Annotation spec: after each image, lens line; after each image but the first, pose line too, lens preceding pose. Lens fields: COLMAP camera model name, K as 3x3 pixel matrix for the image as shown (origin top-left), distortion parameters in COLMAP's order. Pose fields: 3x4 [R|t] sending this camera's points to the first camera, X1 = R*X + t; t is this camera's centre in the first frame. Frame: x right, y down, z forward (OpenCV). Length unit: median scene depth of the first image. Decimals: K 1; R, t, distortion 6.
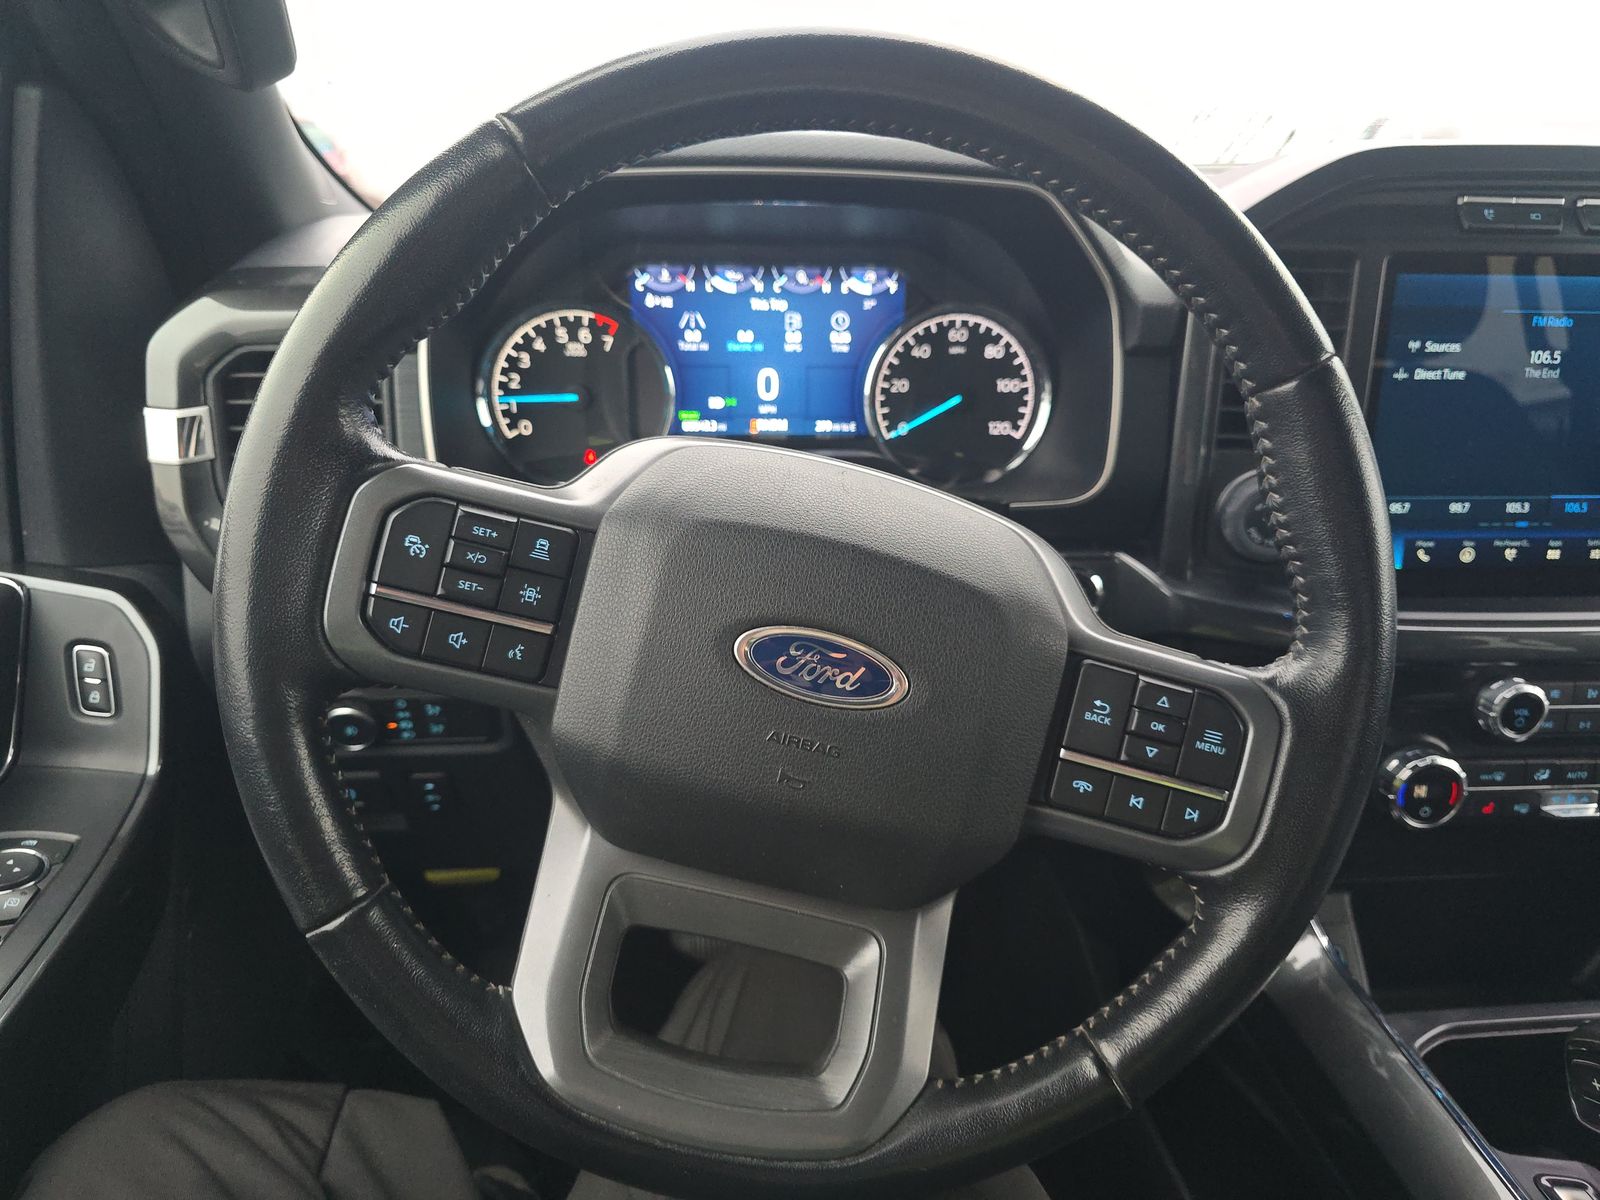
lens RADIAL K [[1092.4, 0, 800.0], [0, 1092.4, 600.0], [0, 0, 1]] dist [0.003522, -0.019343]
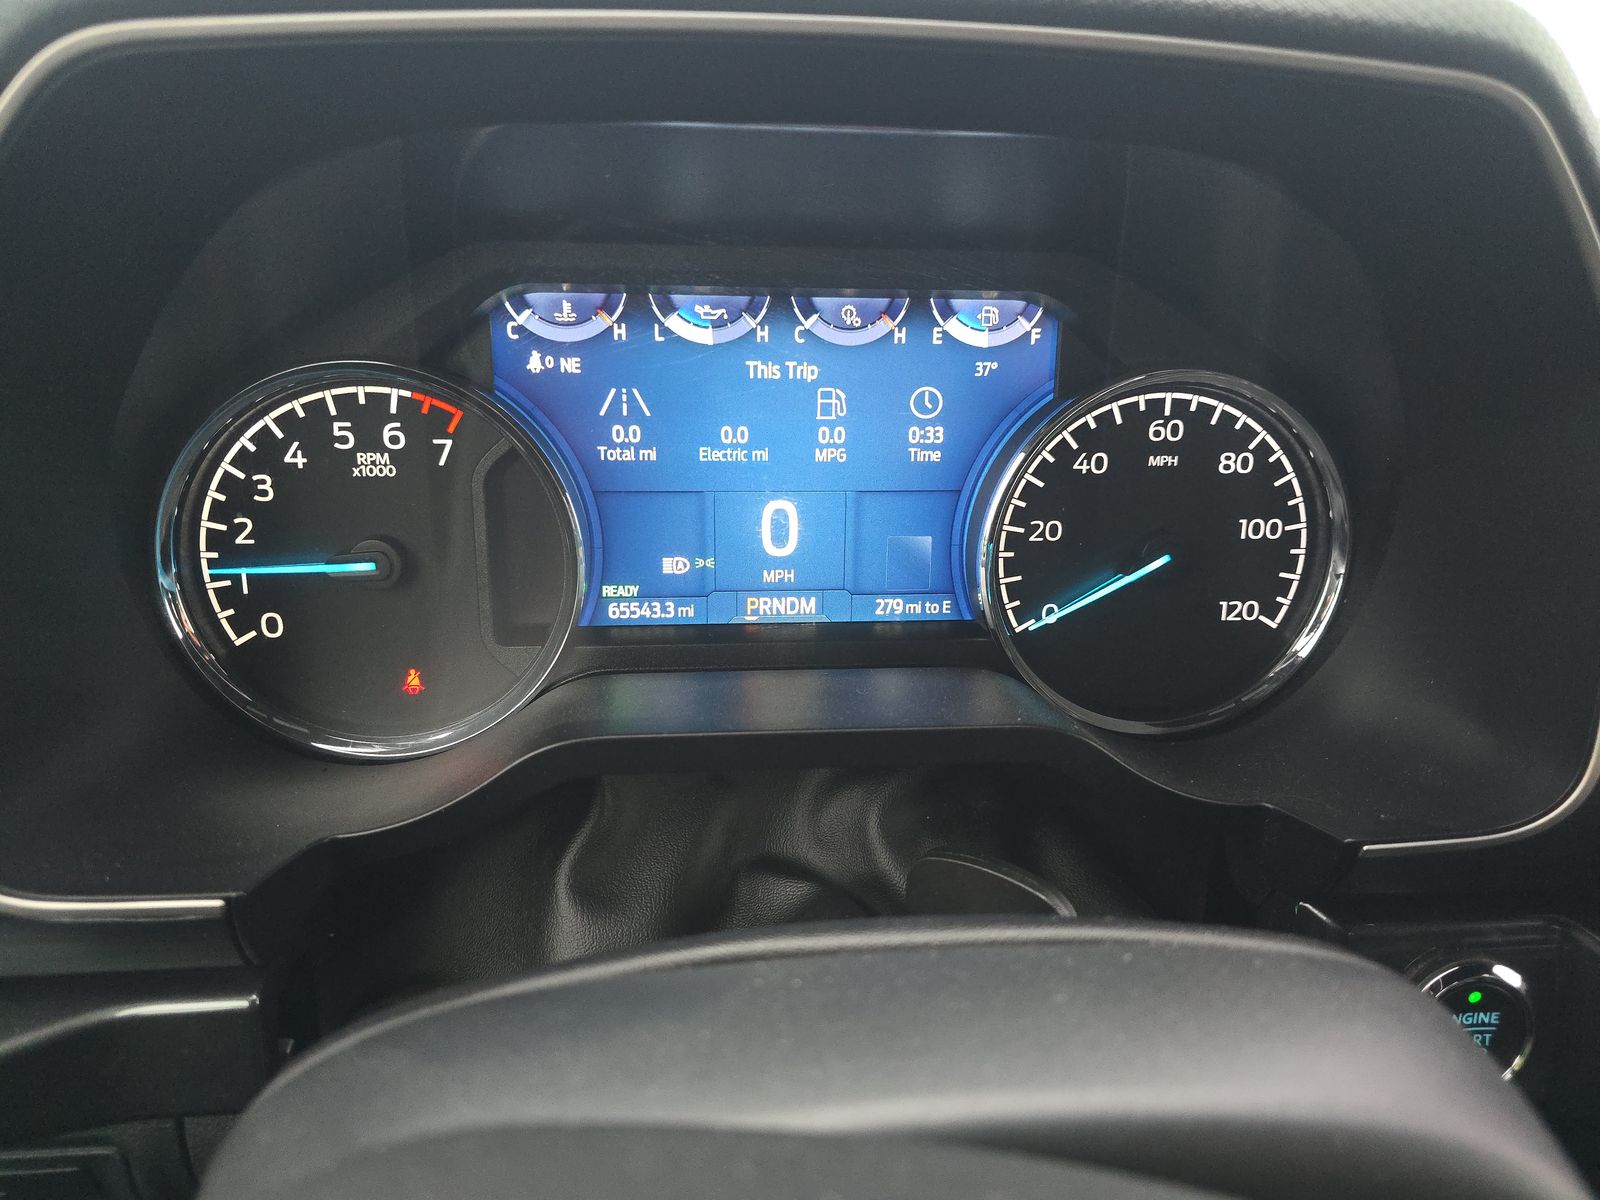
lens RADIAL K [[1032.0, 0, 790.5], [0, 1032.0, 598.9], [0, 0, 1]] dist [-0.003180, -0.003241]
pose [[0.999290, 0.004639, -0.037391, -0.006672], [-0.006489, 0.998752, -0.049518, -0.141910], [0.037114, 0.049725, 0.998073, 0.531802]]
